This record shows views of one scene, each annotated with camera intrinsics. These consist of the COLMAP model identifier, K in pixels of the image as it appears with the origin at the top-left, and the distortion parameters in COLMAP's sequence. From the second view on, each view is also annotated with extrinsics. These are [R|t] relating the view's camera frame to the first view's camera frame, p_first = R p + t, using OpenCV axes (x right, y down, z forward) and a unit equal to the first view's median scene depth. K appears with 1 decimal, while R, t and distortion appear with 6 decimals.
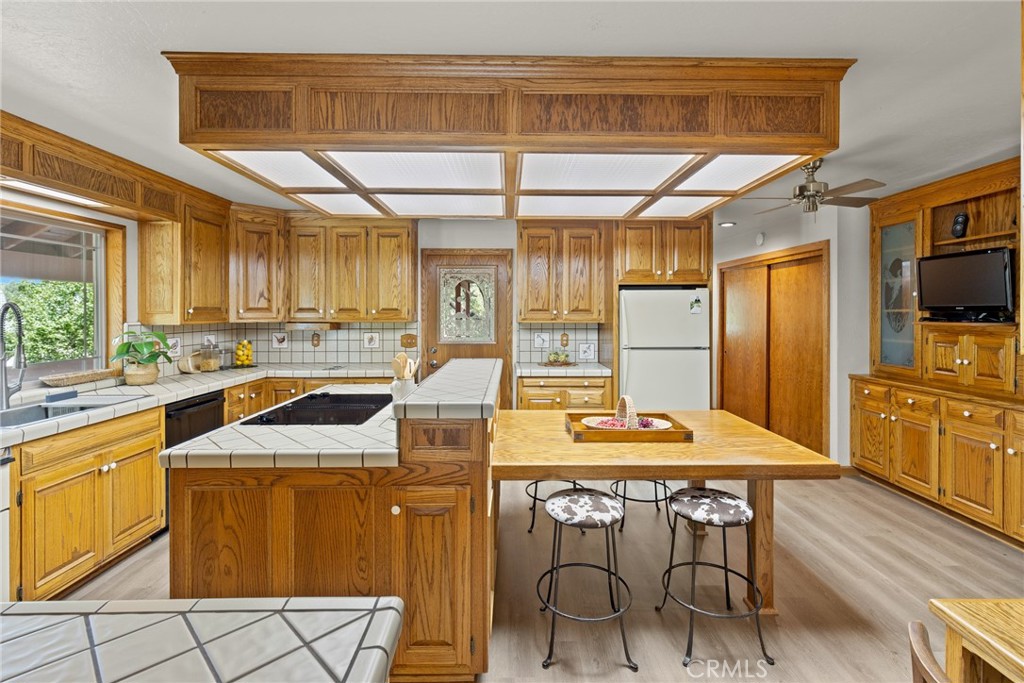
lens RADIAL K [[462.2, 0, 509.1], [0, 462.2, 310.8], [0, 0, 1]] dist [0.000235, 0.001757]
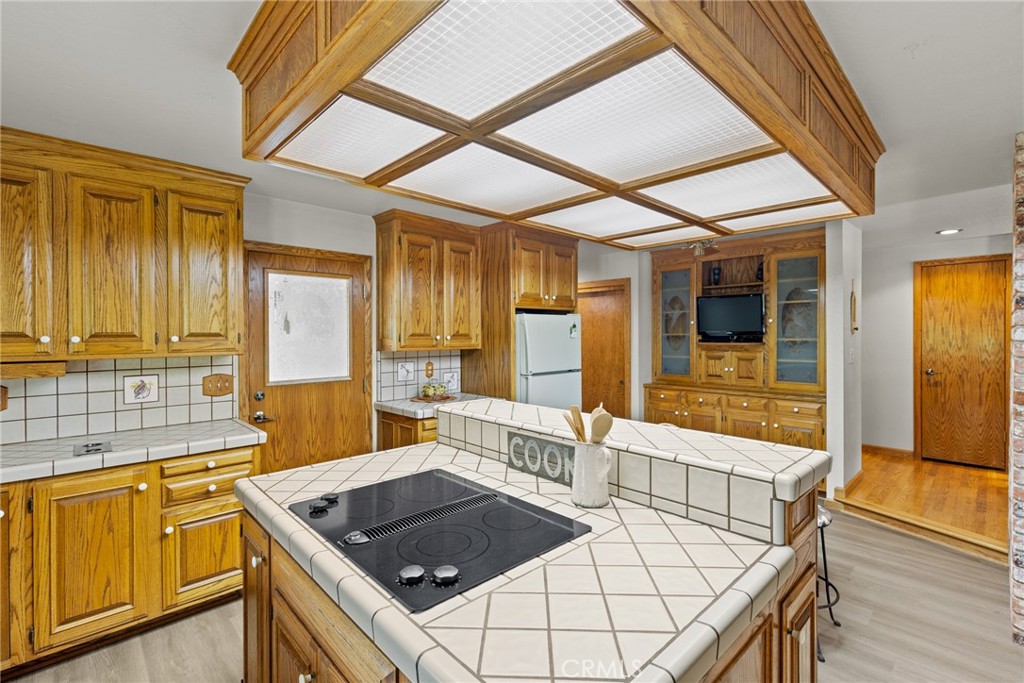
lens RADIAL K [[462.2, 0, 500.9], [0, 462.2, 340.3], [0, 0, 1]] dist [0.000235, 0.001757]
pose [[0.730194, -0.011412, 0.683145, -0.392611], [0.002610, 0.999900, 0.013913, -0.003339], [-0.683235, -0.008376, 0.730150, 0.304095]]
